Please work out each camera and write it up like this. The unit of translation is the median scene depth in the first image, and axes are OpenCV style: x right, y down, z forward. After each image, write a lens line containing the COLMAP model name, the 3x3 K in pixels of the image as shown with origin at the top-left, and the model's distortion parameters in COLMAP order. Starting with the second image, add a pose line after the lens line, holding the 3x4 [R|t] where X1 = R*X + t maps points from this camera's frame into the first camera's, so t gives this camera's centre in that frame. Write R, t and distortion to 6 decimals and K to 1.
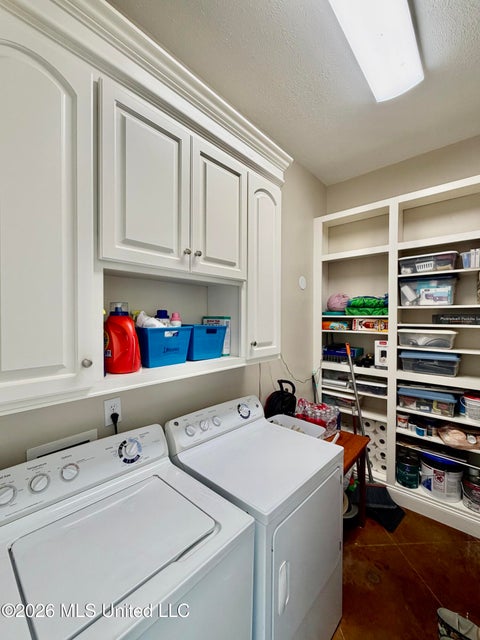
lens RADIAL K [[256.3, 0, 239.3], [0, 256.3, 319.0], [0, 0, 1]] dist [-0.004457, 0.000721]
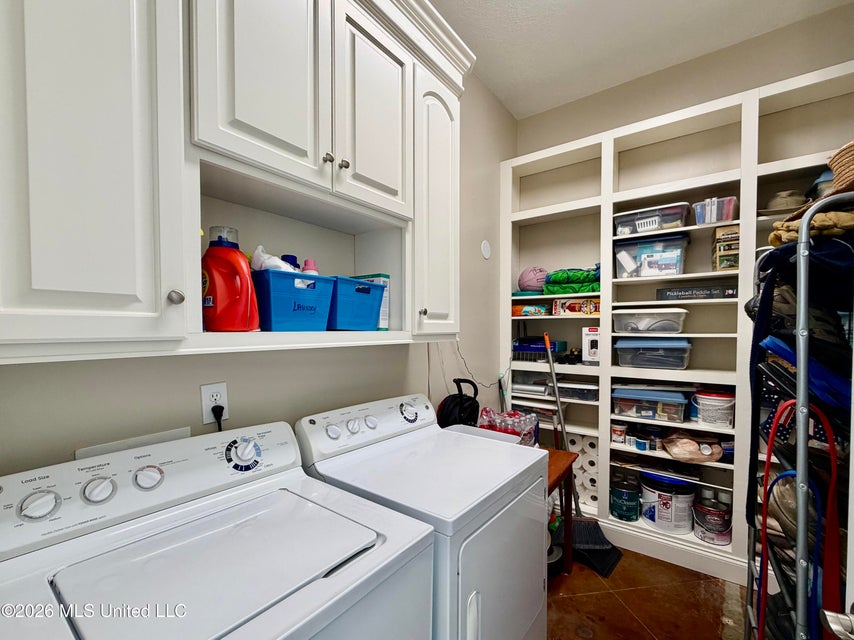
lens RADIAL K [[359.1, 0, 427.2], [0, 359.1, 323.3], [0, 0, 1]] dist [-0.004252, -0.000052]
pose [[0.995777, -0.006468, 0.091579, -0.019564], [0.005501, 0.999926, 0.010807, 0.097742], [-0.091642, -0.010257, 0.995739, 0.017026]]
